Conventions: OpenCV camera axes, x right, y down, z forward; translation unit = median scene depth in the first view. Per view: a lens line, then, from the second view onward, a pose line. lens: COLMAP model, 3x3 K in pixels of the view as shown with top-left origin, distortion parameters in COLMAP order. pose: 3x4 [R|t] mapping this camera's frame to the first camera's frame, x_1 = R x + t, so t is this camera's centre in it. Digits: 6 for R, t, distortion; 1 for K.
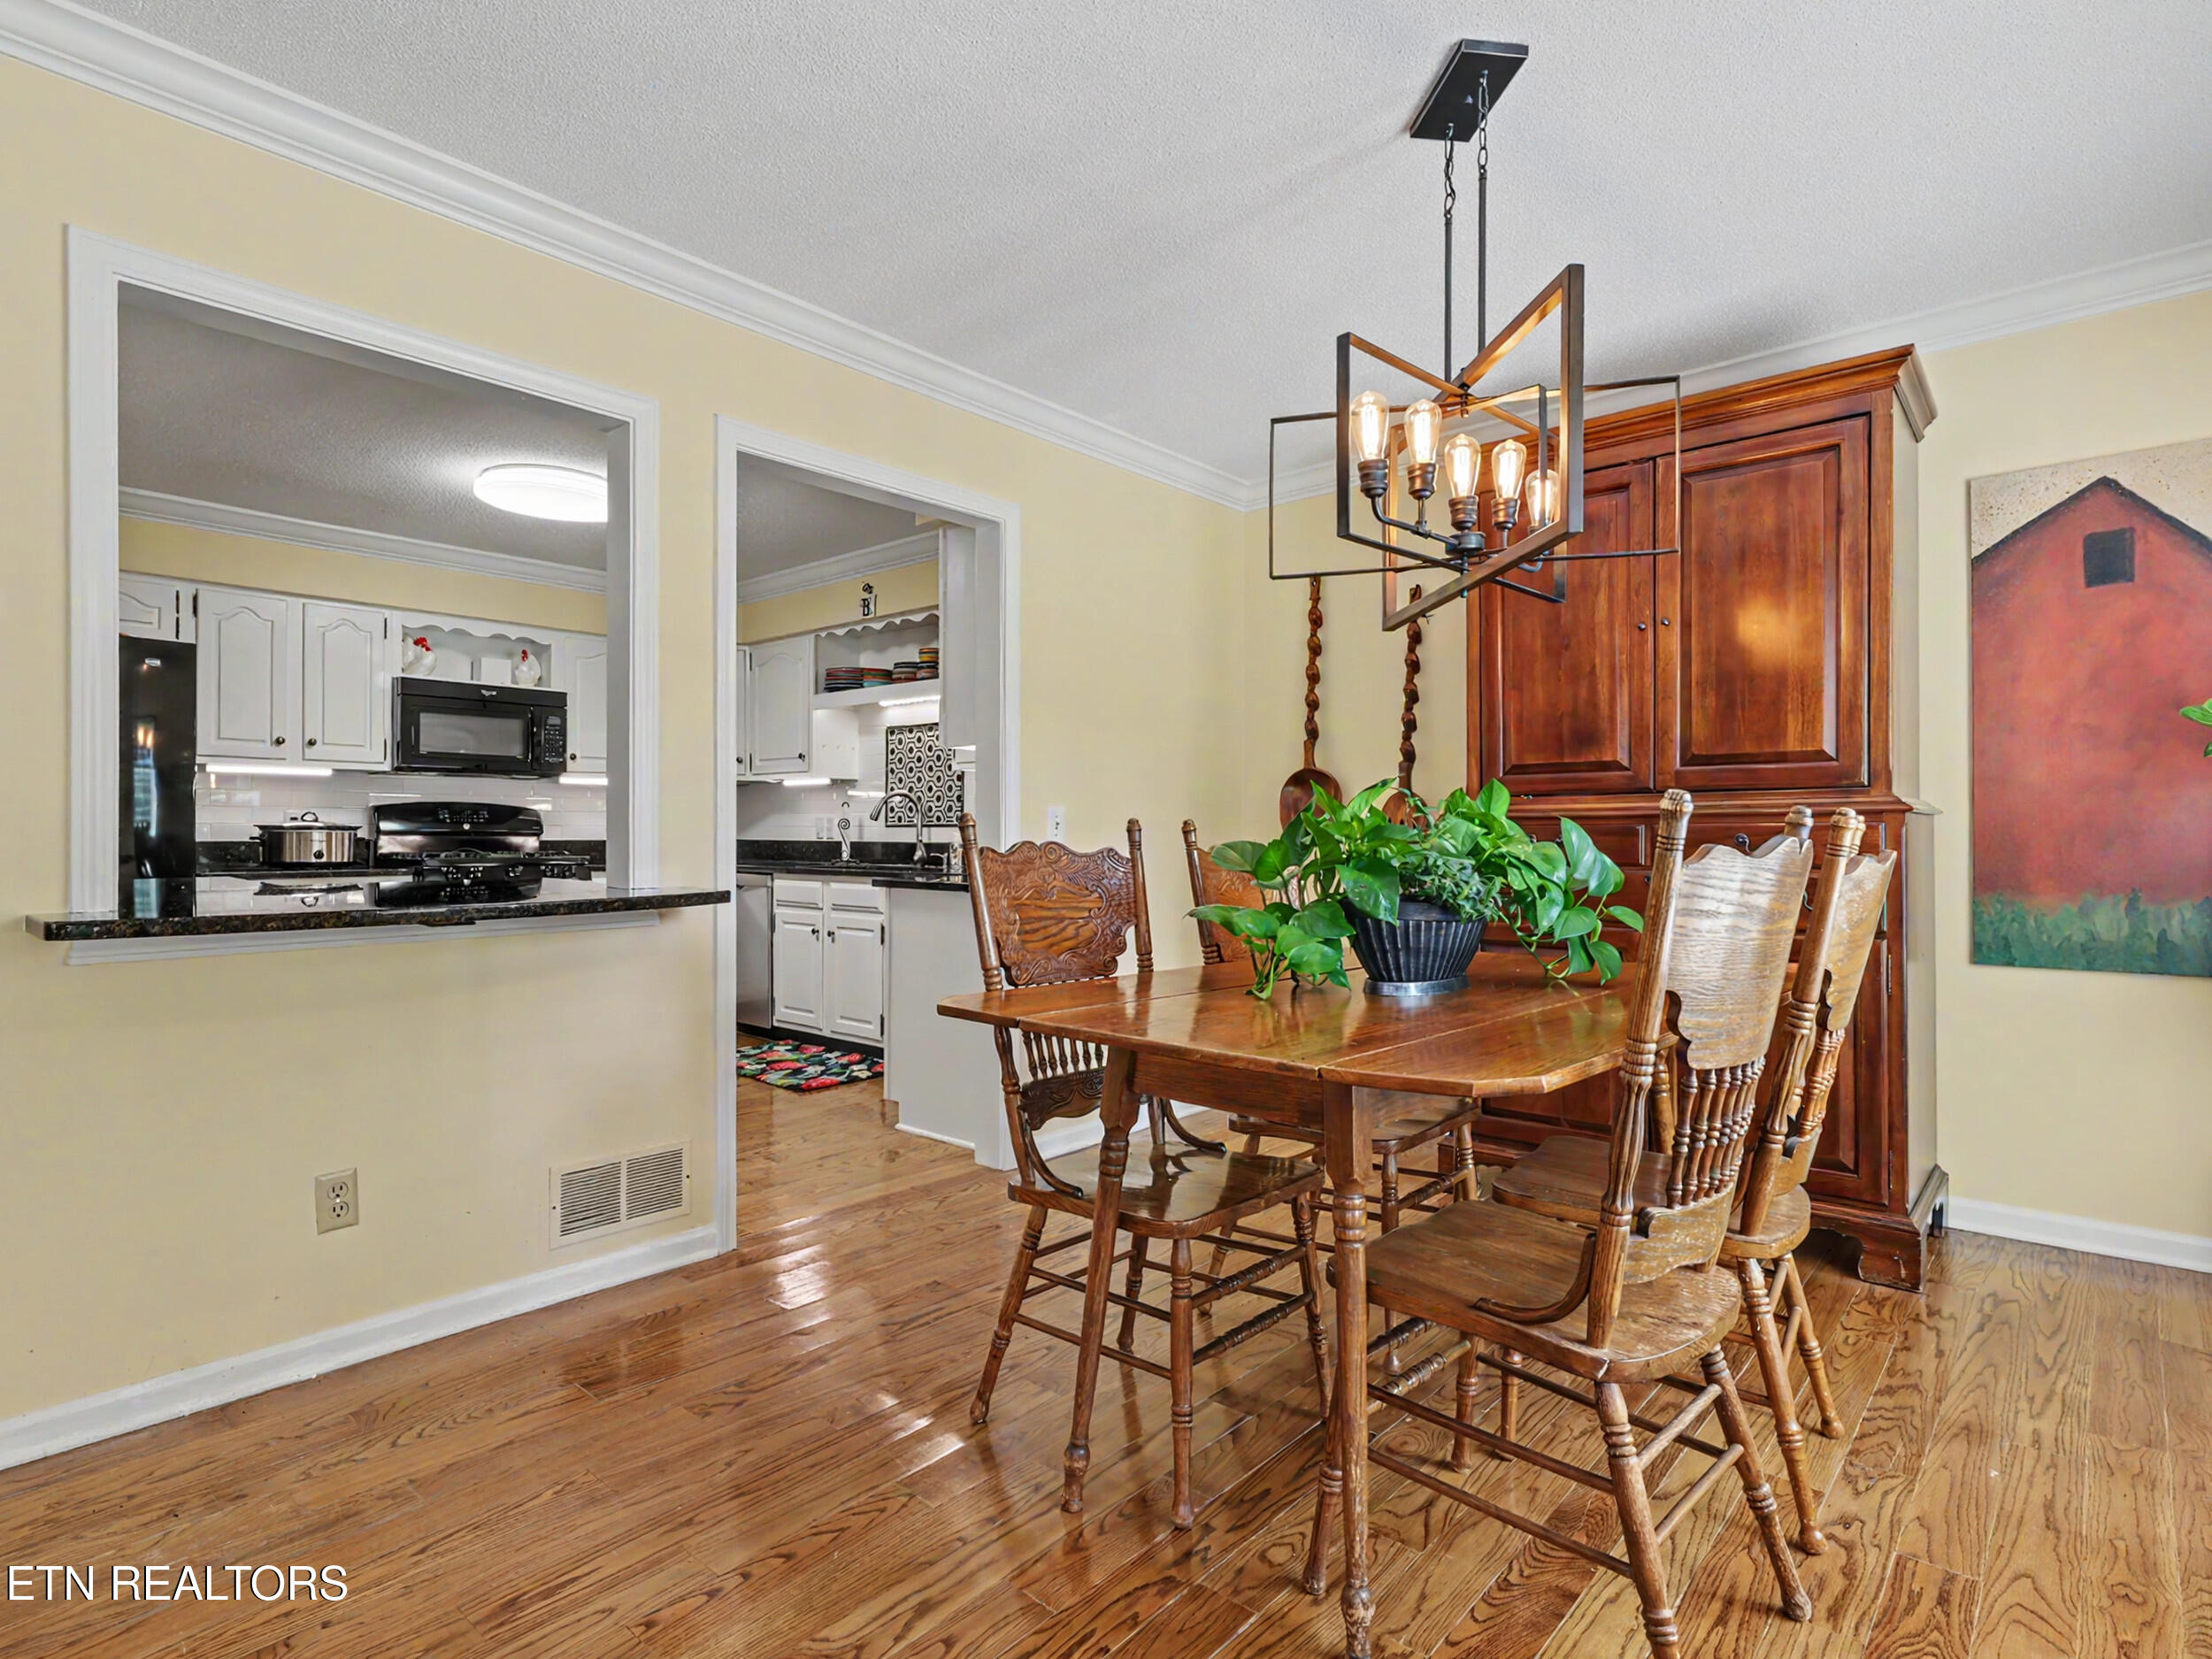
lens RADIAL K [[1142.7, 0, 1106.0], [0, 1142.7, 829.5], [0, 0, 1]] dist [-0.000251, -0.000180]
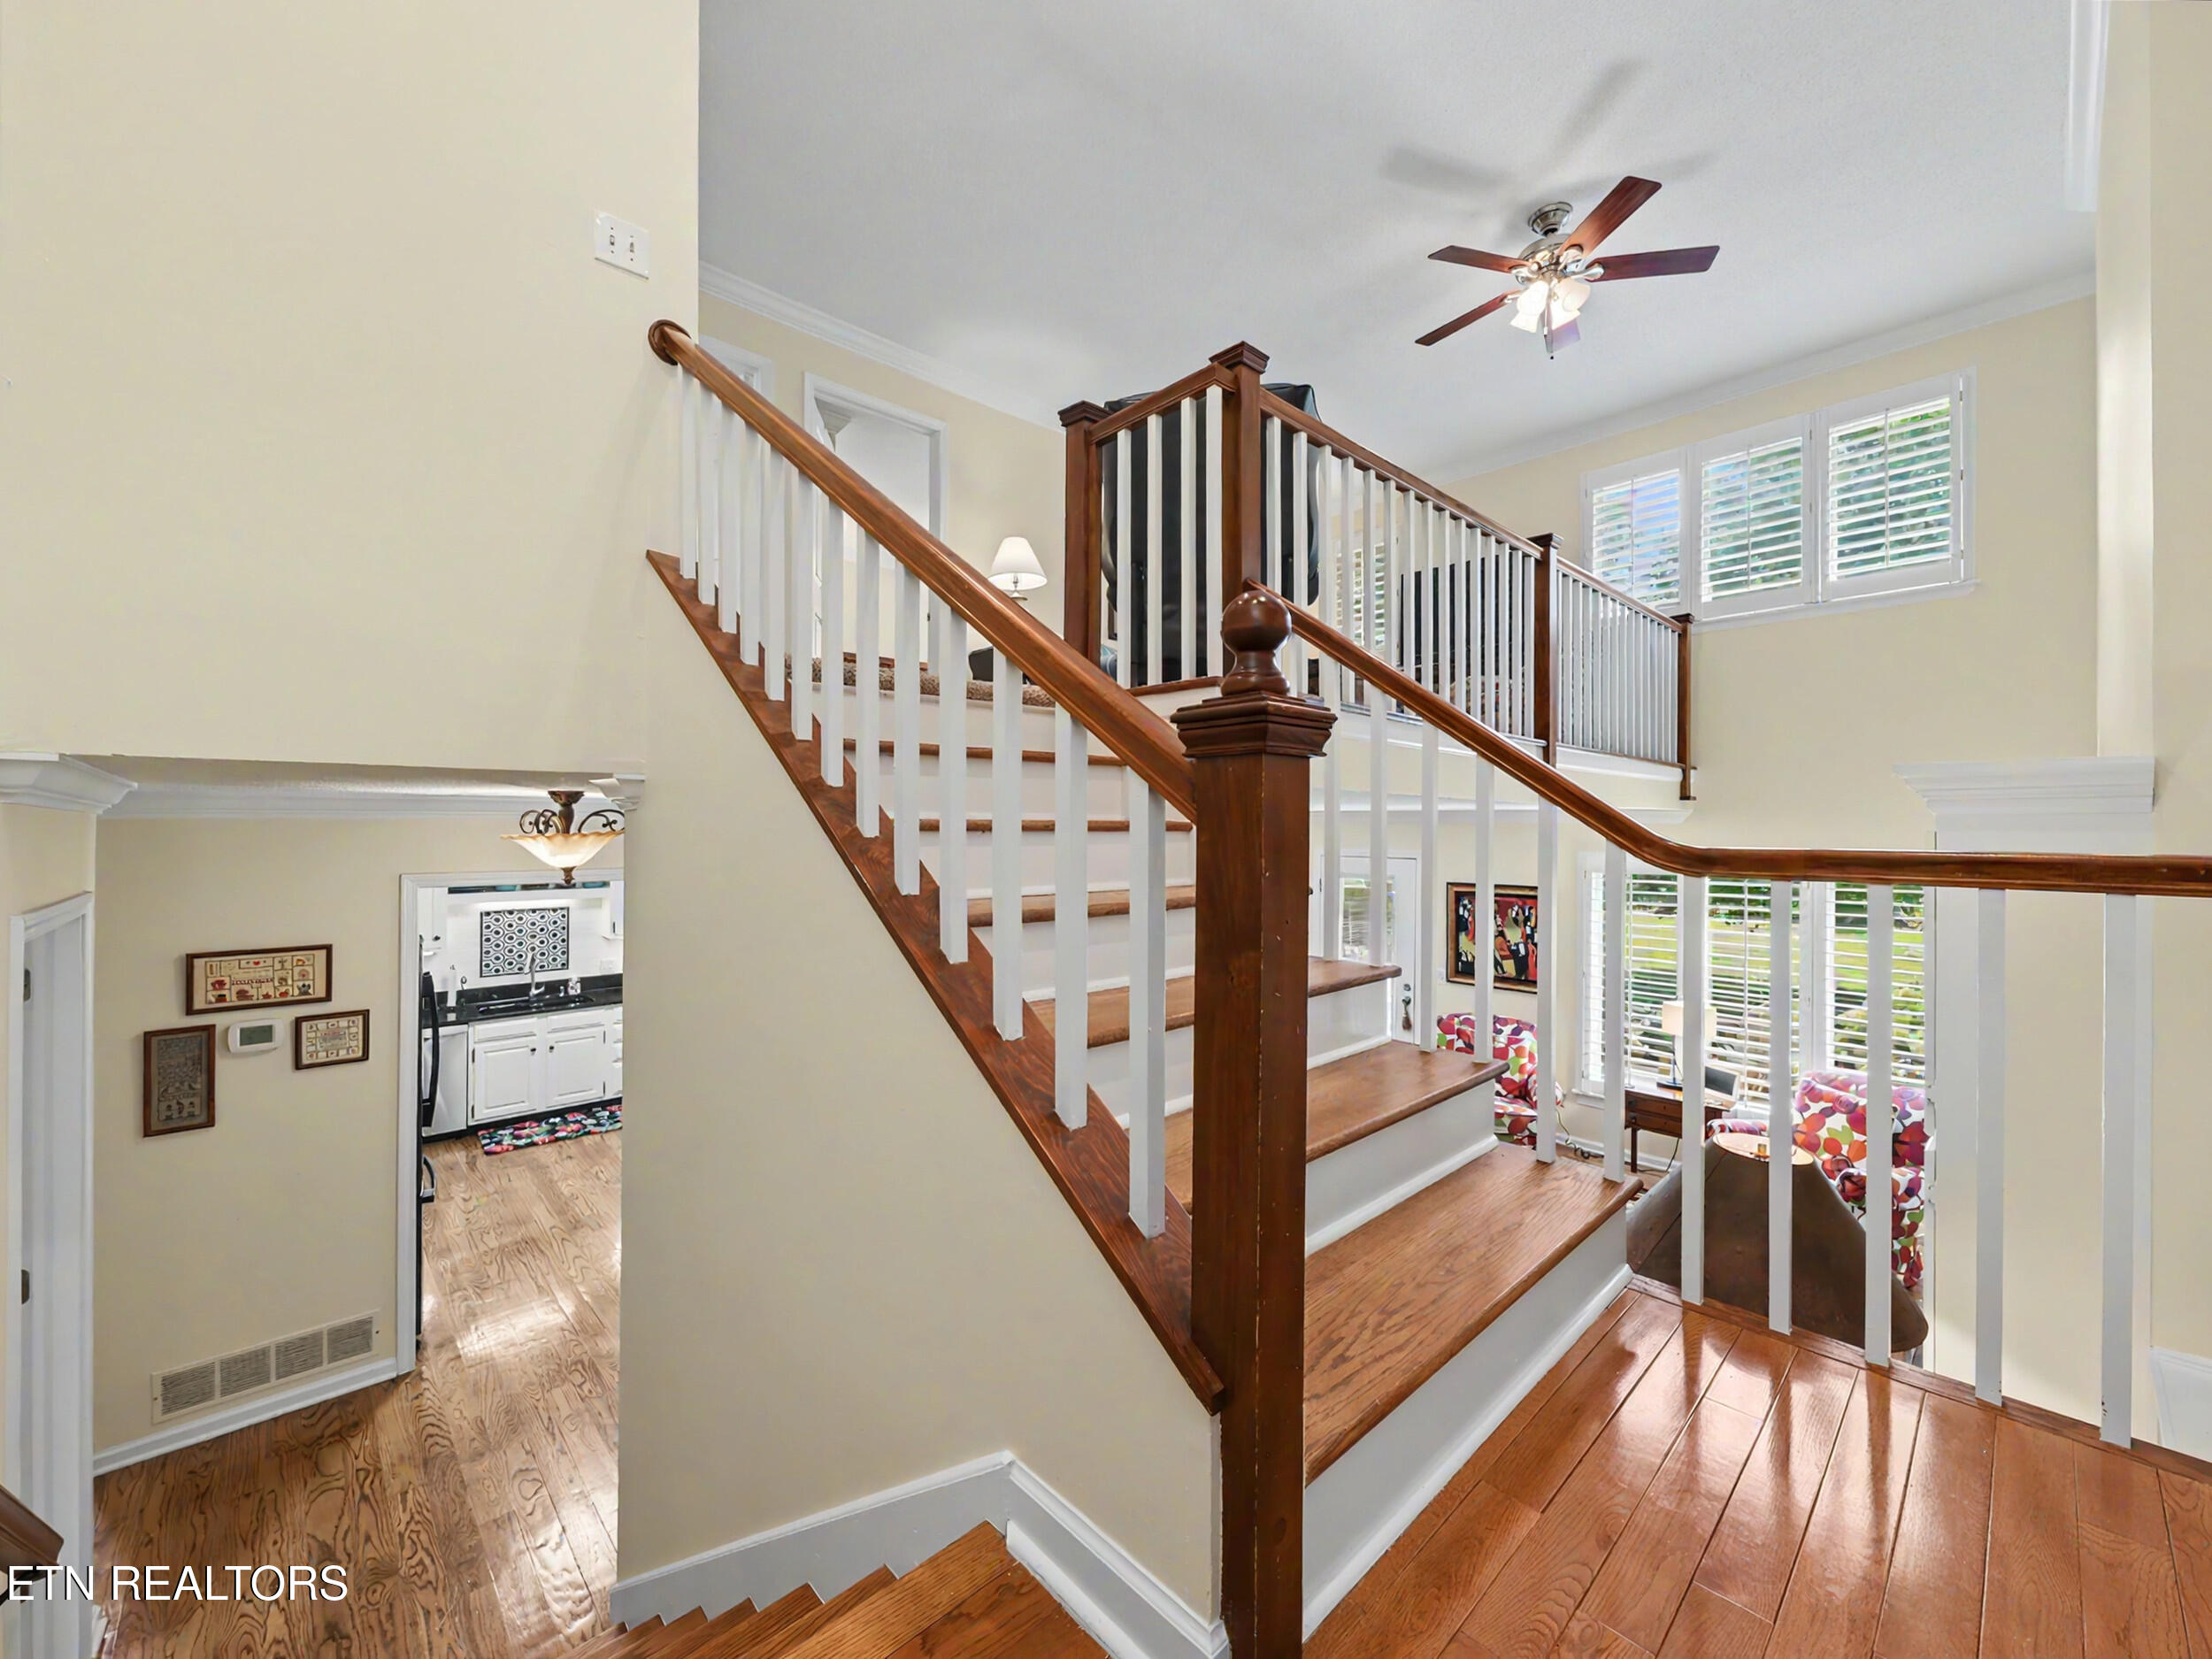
lens RADIAL K [[862.4, 0, 1109.6], [0, 862.4, 820.0], [0, 0, 1]] dist [0.000299, 0.000095]
pose [[0.082850, 0.005226, 0.996548, -1.464167], [-0.008911, 0.999950, -0.004503, -0.247021], [-0.996522, -0.008507, 0.082892, 0.100044]]
